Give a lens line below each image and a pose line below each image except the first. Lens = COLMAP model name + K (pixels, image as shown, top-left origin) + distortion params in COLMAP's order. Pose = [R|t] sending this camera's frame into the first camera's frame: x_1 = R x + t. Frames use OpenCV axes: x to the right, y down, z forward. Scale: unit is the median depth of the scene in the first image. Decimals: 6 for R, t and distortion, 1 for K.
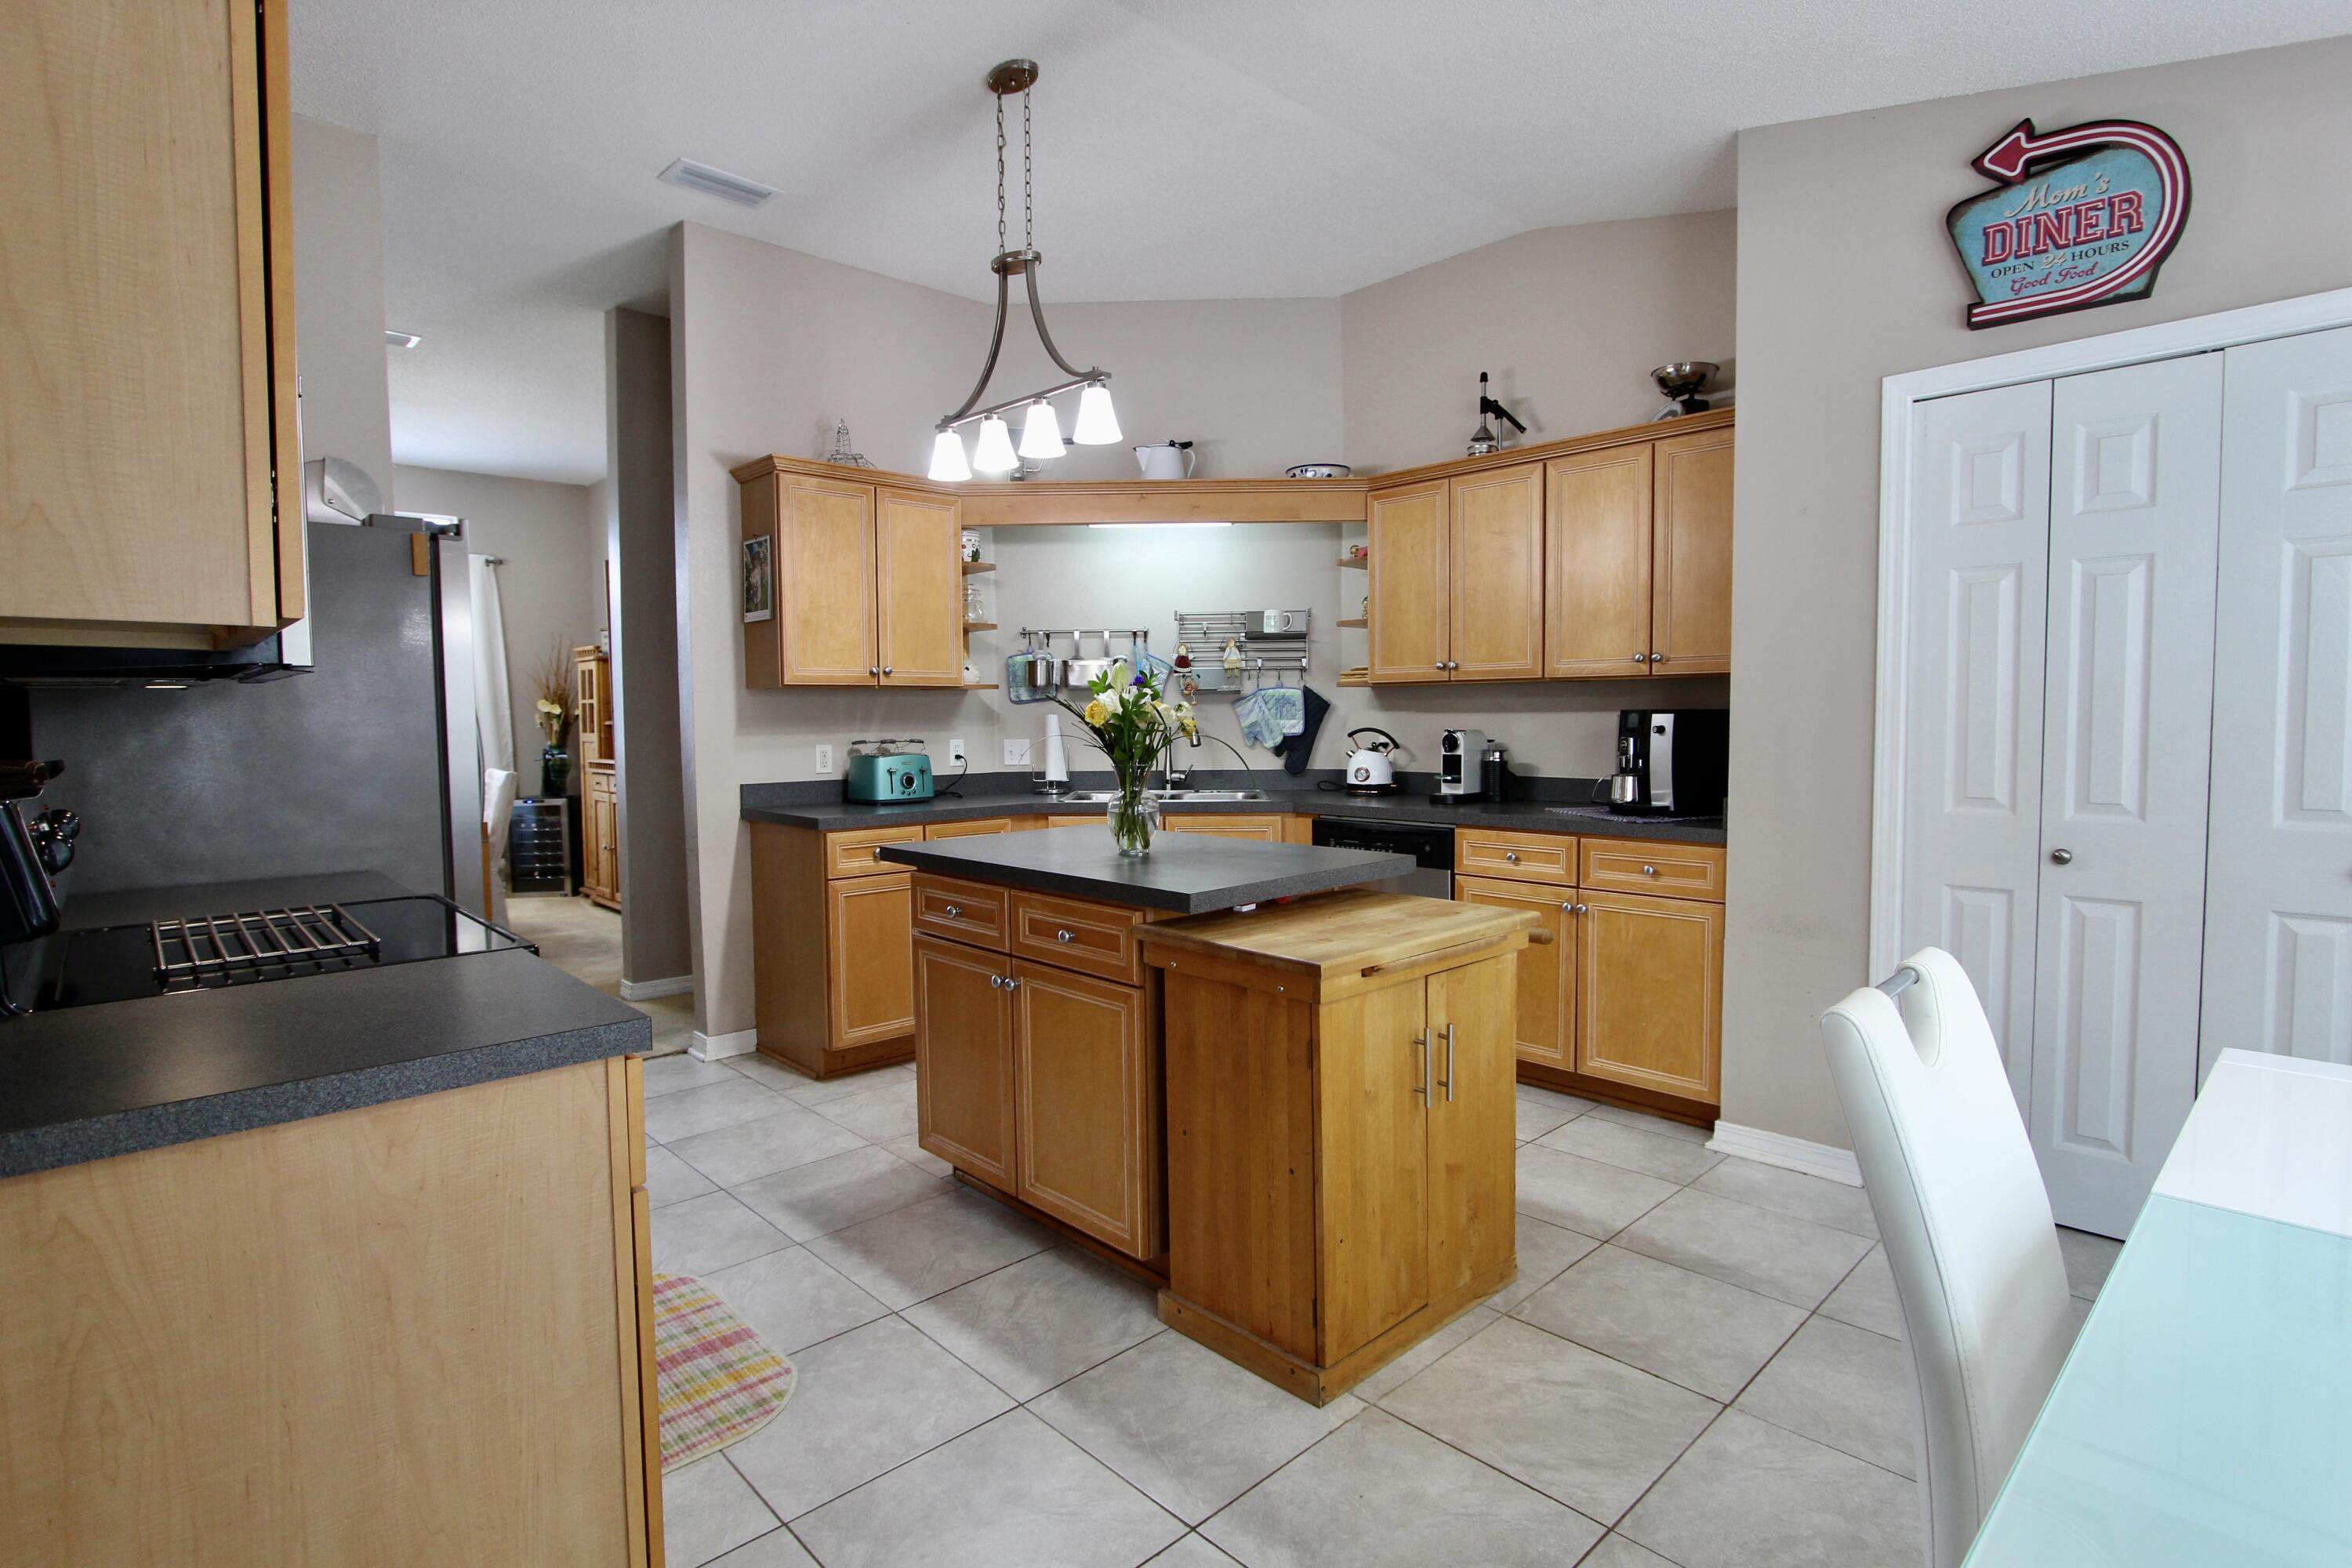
lens RADIAL K [[1111.0, 0, 1155.9], [0, 1111.0, 778.9], [0, 0, 1]] dist [-0.018797, 0.000586]
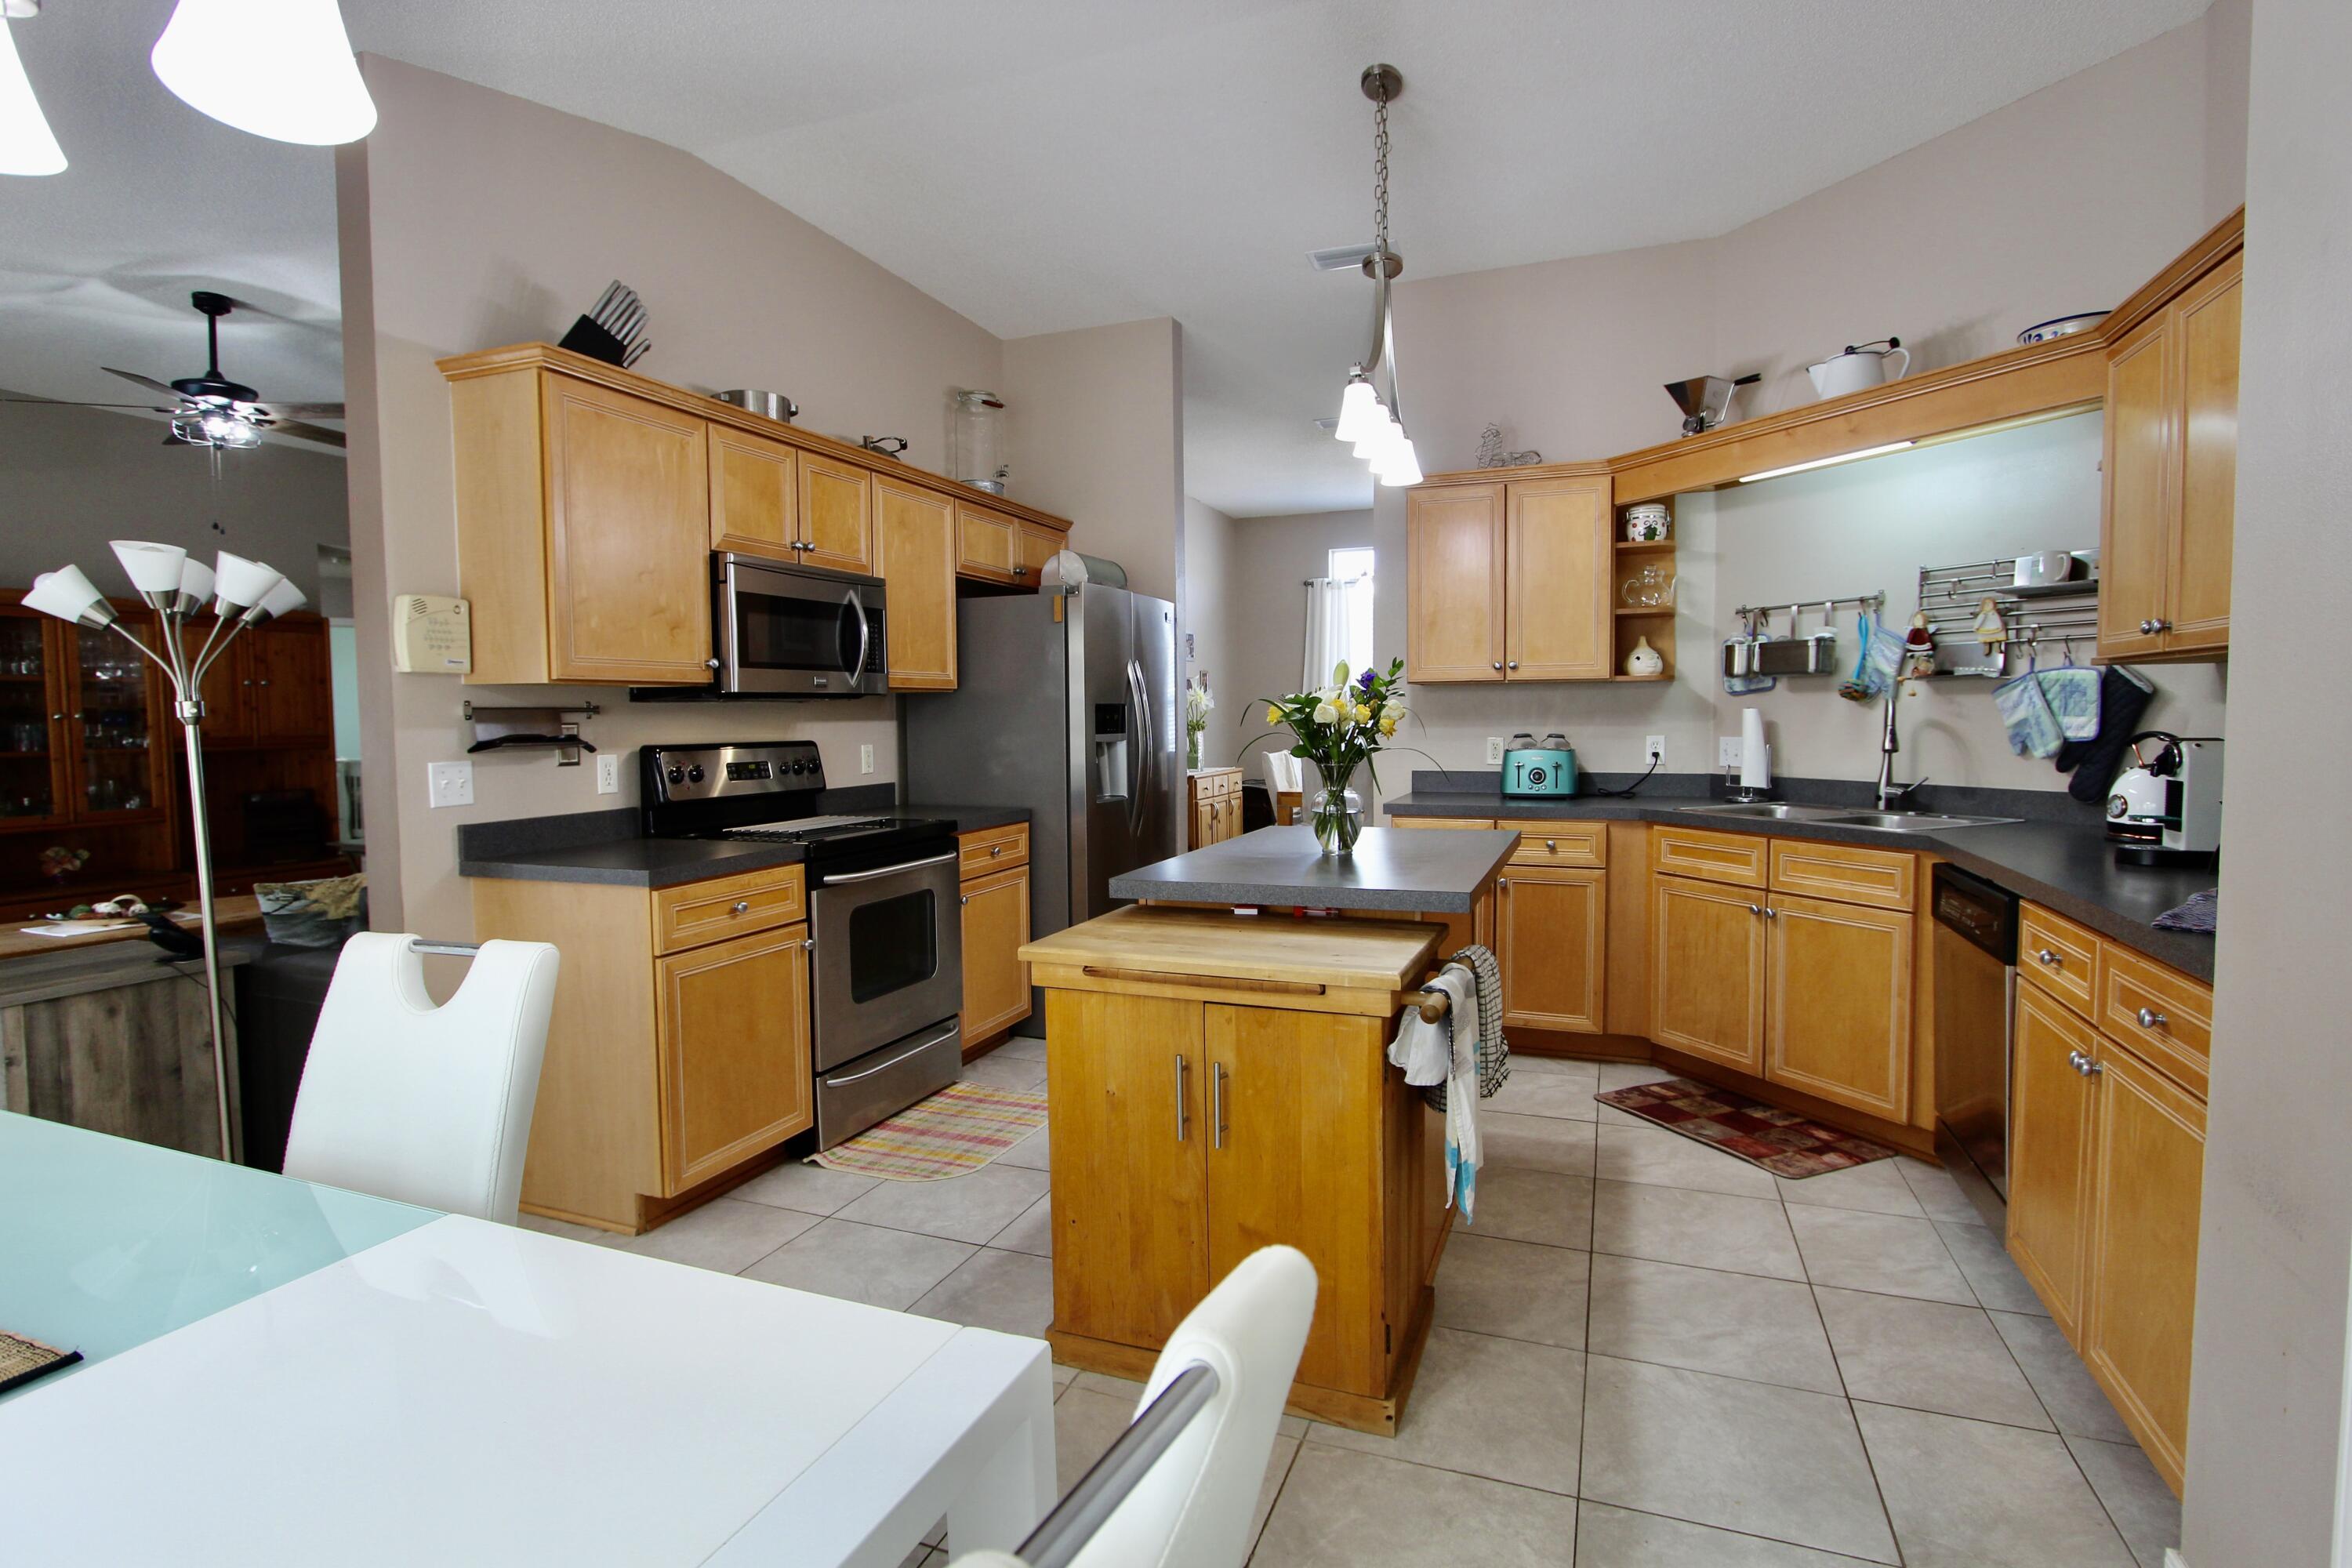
lens RADIAL K [[1111.0, 0, 1208.0], [0, 1111.0, 779.6], [0, 0, 1]] dist [-0.018797, 0.000586]
pose [[0.467227, 0.057998, -0.882233, 0.460609], [-0.045833, 0.998093, 0.041341, -0.019862], [0.882948, 0.021120, 0.468995, 0.250806]]
